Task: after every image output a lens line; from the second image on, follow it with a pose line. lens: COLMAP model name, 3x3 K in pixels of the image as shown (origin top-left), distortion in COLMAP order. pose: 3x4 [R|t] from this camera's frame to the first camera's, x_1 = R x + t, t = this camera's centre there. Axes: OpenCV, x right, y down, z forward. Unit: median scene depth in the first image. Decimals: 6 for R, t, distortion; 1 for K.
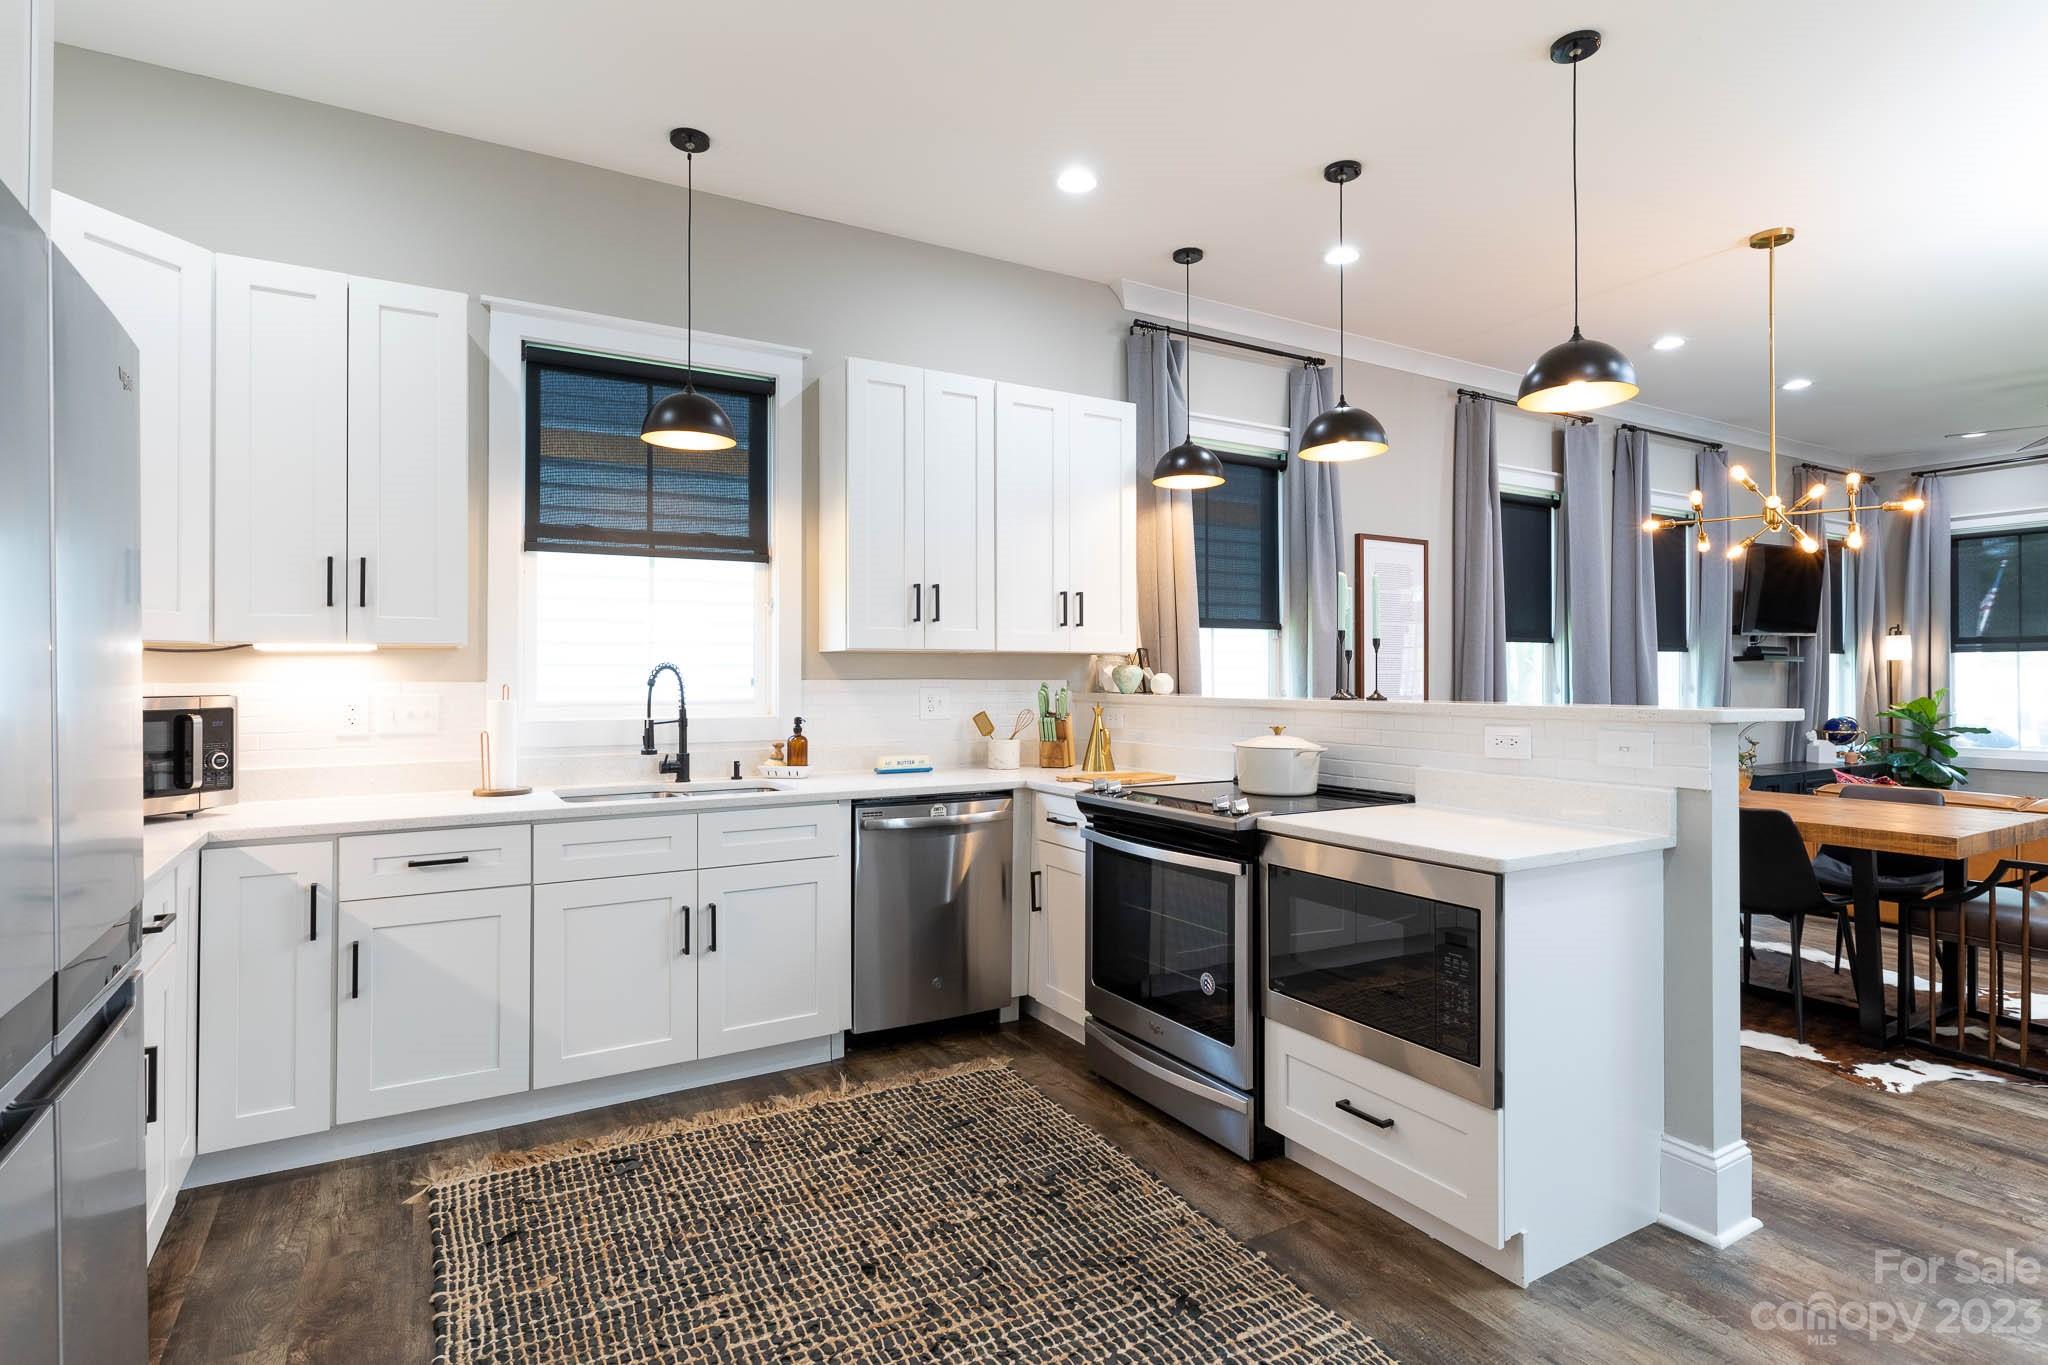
lens RADIAL K [[1028.5, 0, 1019.9], [0, 1028.5, 670.5], [0, 0, 1]] dist [0.002333, 0.000281]
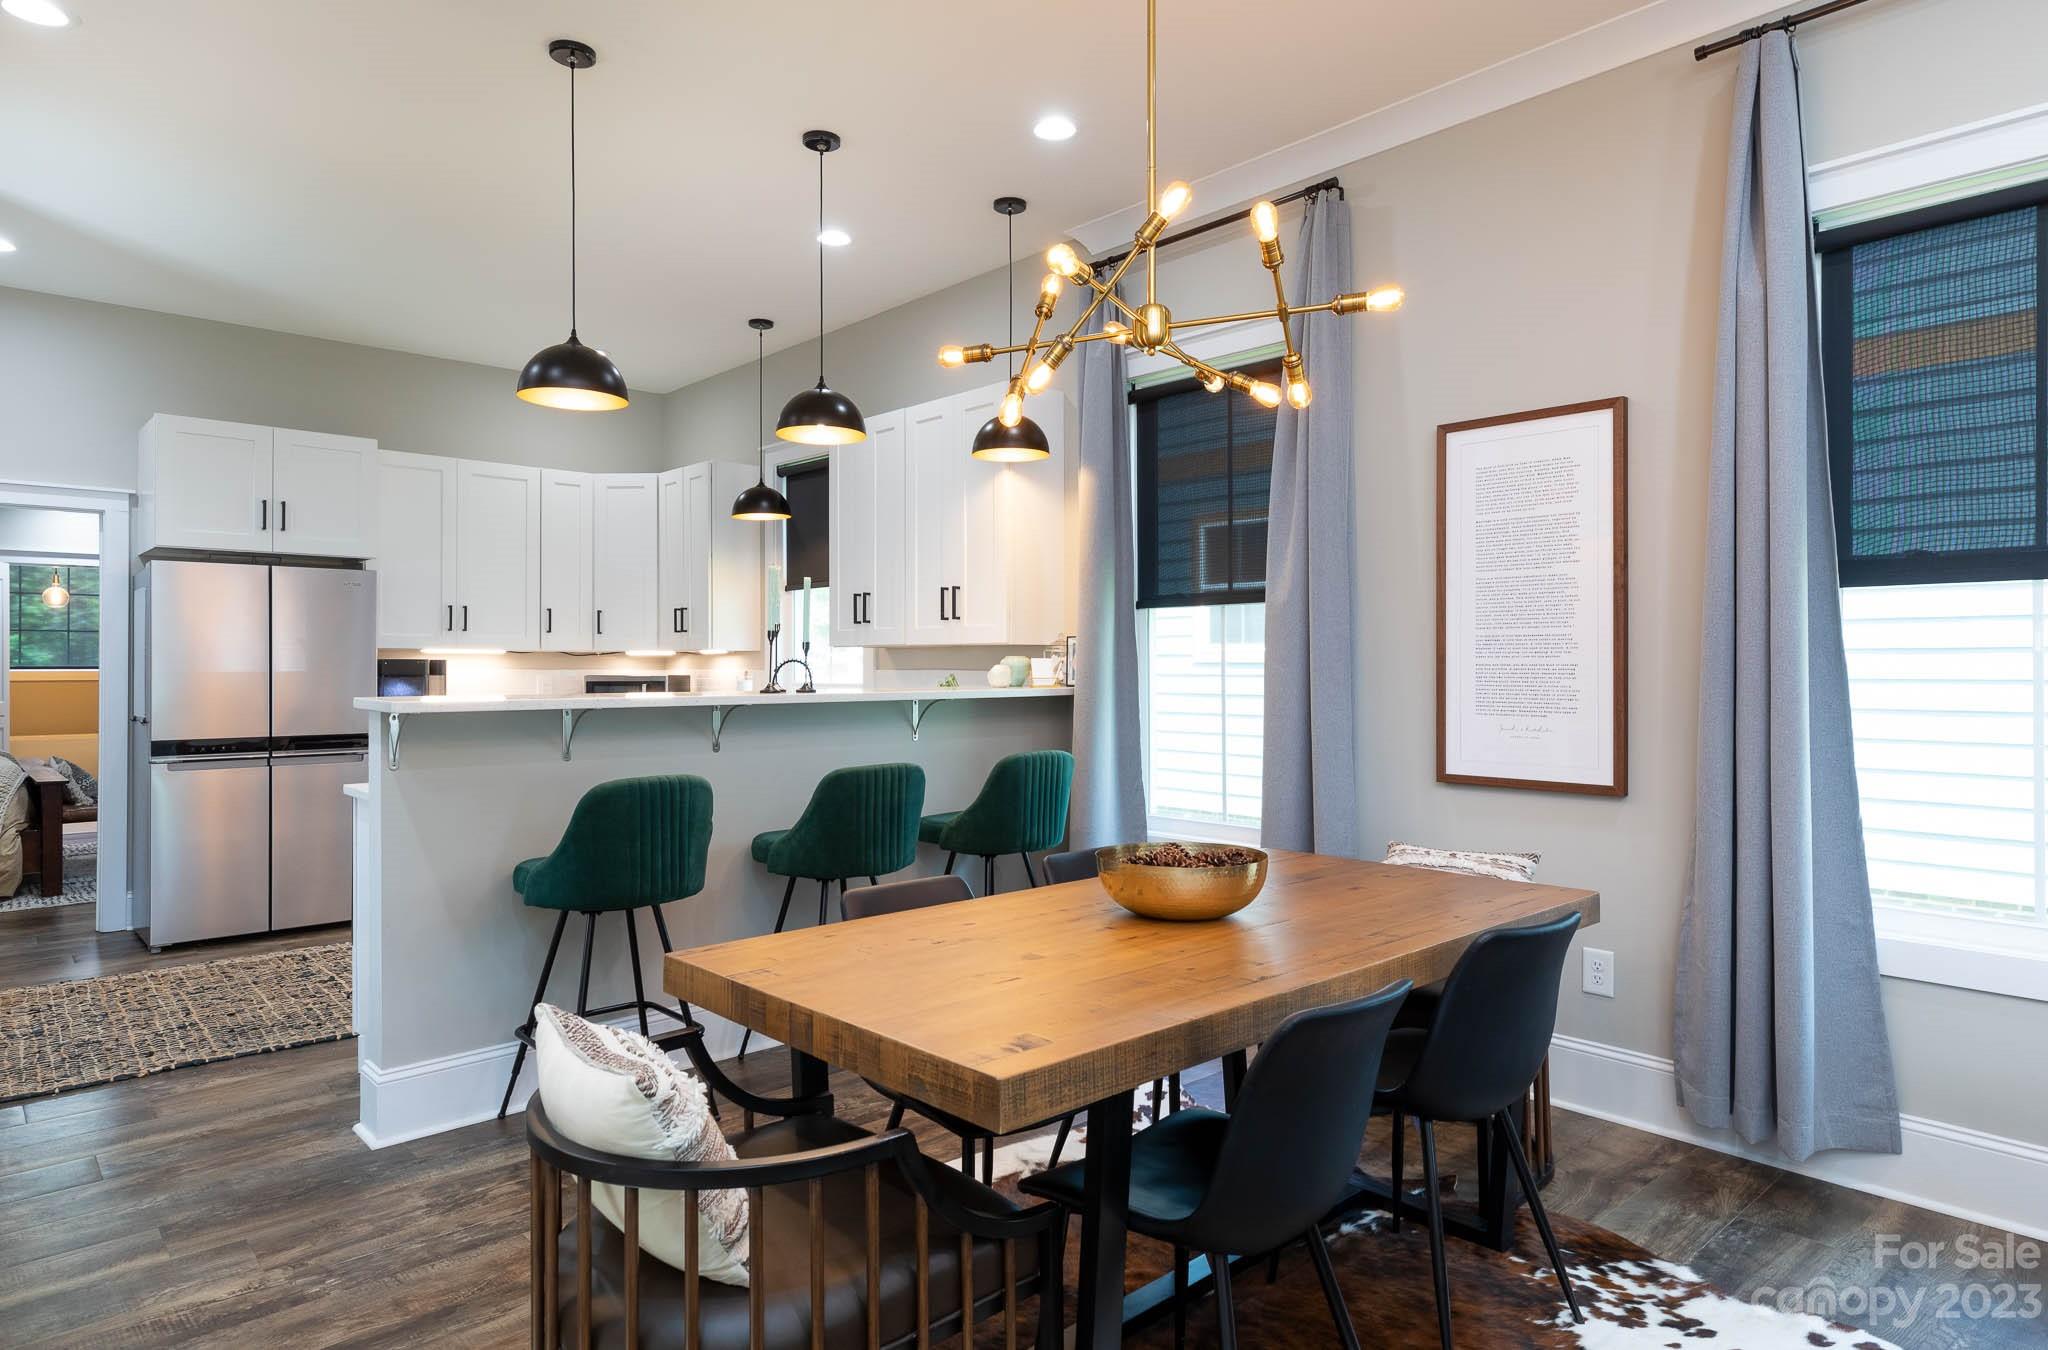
lens RADIAL K [[1190.3, 0, 1024.4], [0, 1190.3, 663.2], [0, 0, 1]] dist [0.020041, -0.002368]
pose [[0.206280, 0.001563, -0.978492, 1.546025], [0.007571, 0.999966, 0.003193, -0.002825], [0.978464, -0.008067, 0.206261, 1.020690]]
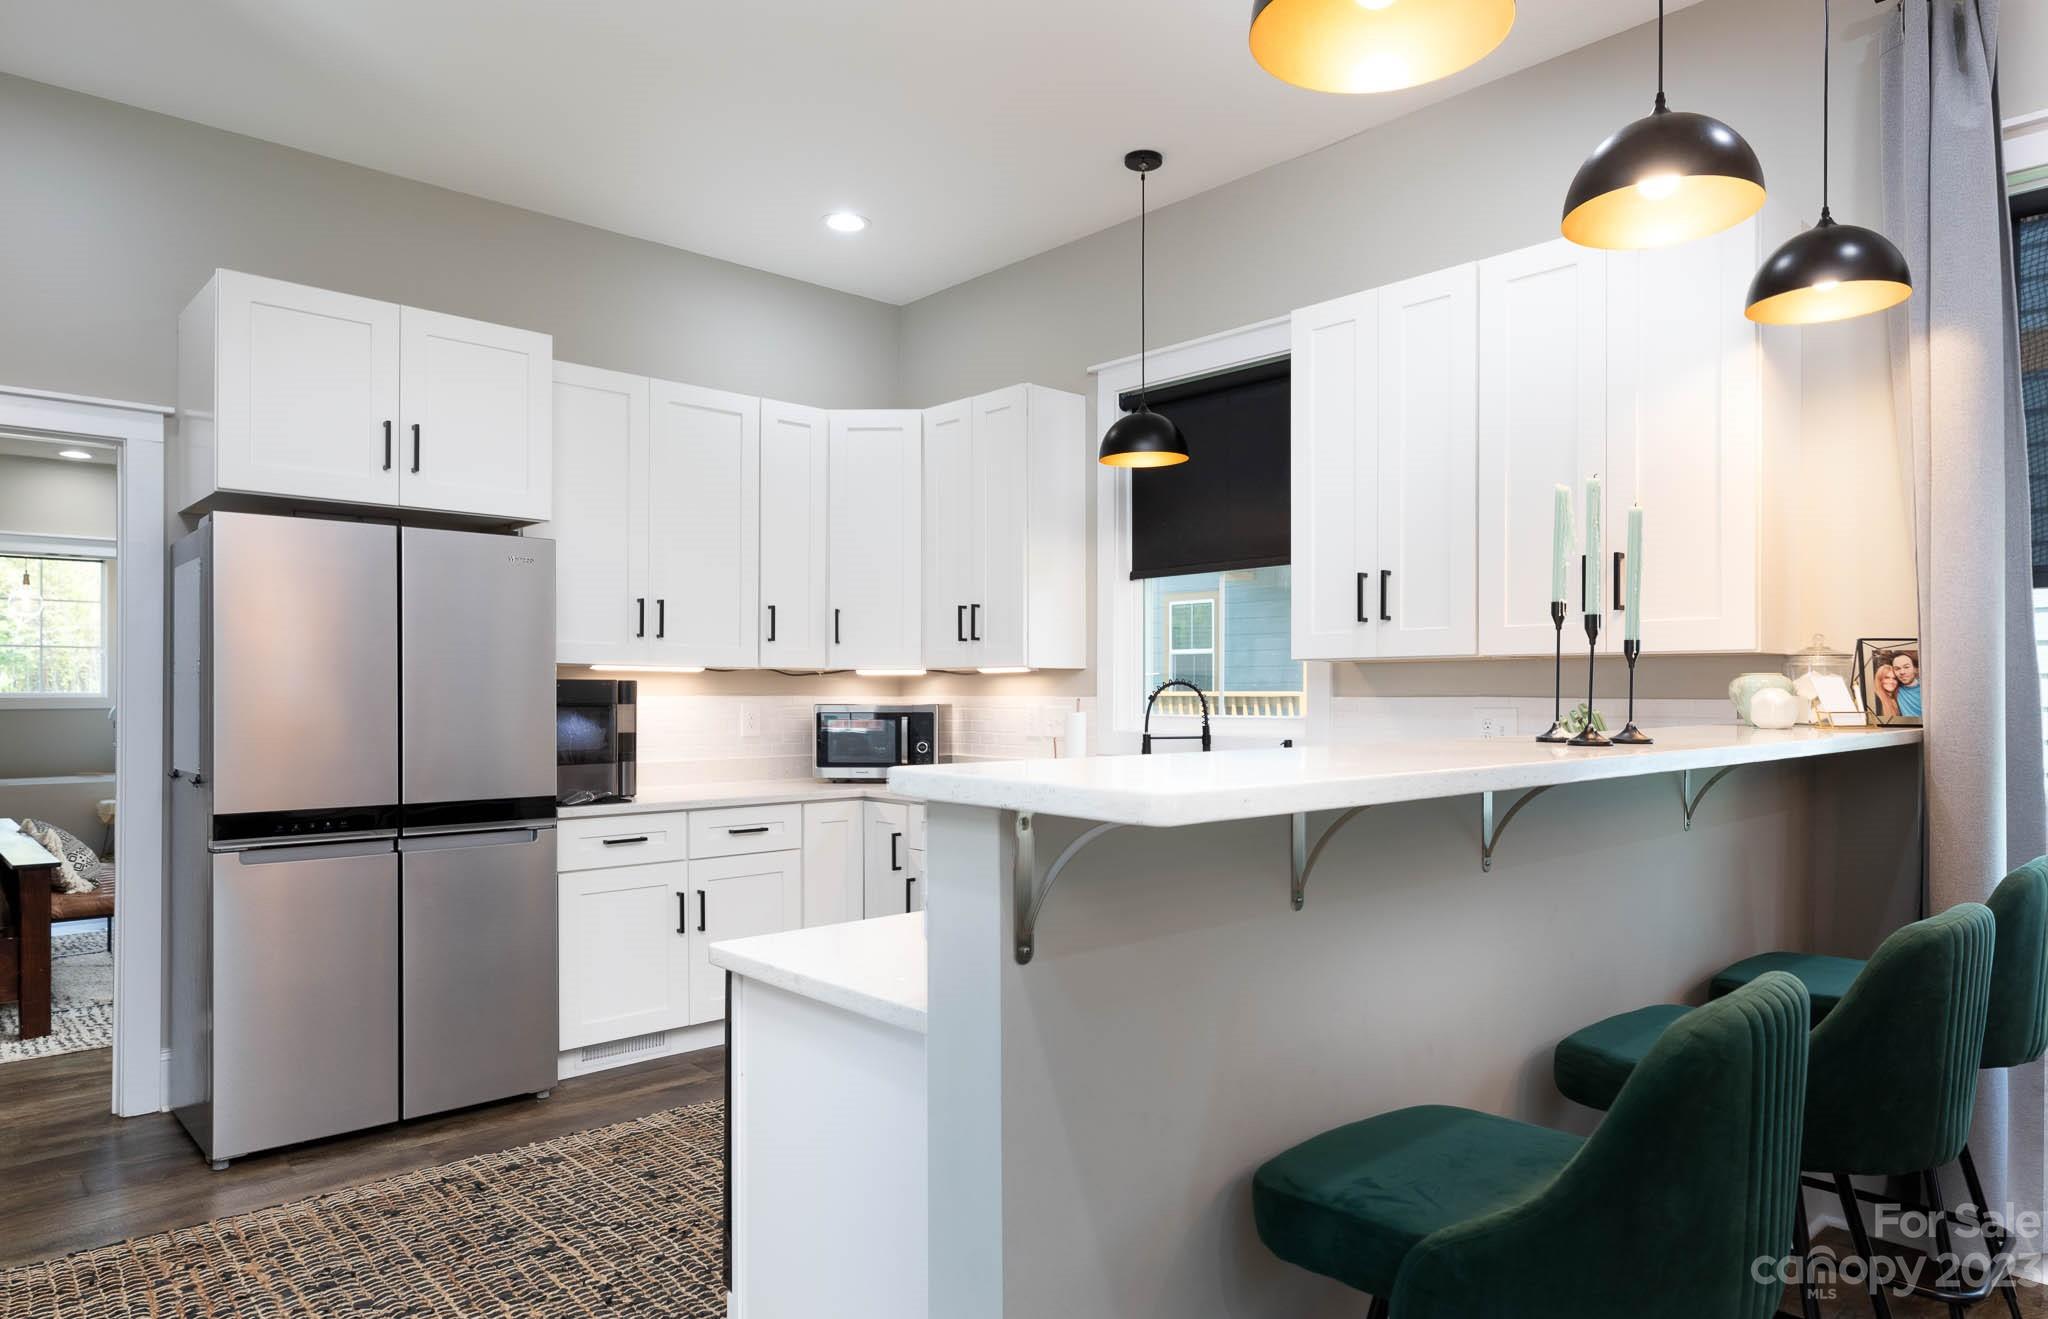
lens RADIAL K [[1247.9, 0, 1063.8], [0, 1247.9, 692.7], [0, 0, 1]] dist [0.001057, 0.005751]
pose [[0.226155, 0.003073, -0.974086, 0.860940], [0.005984, 0.999972, 0.004543, 0.000177], [0.974073, -0.006856, 0.226130, 0.647516]]
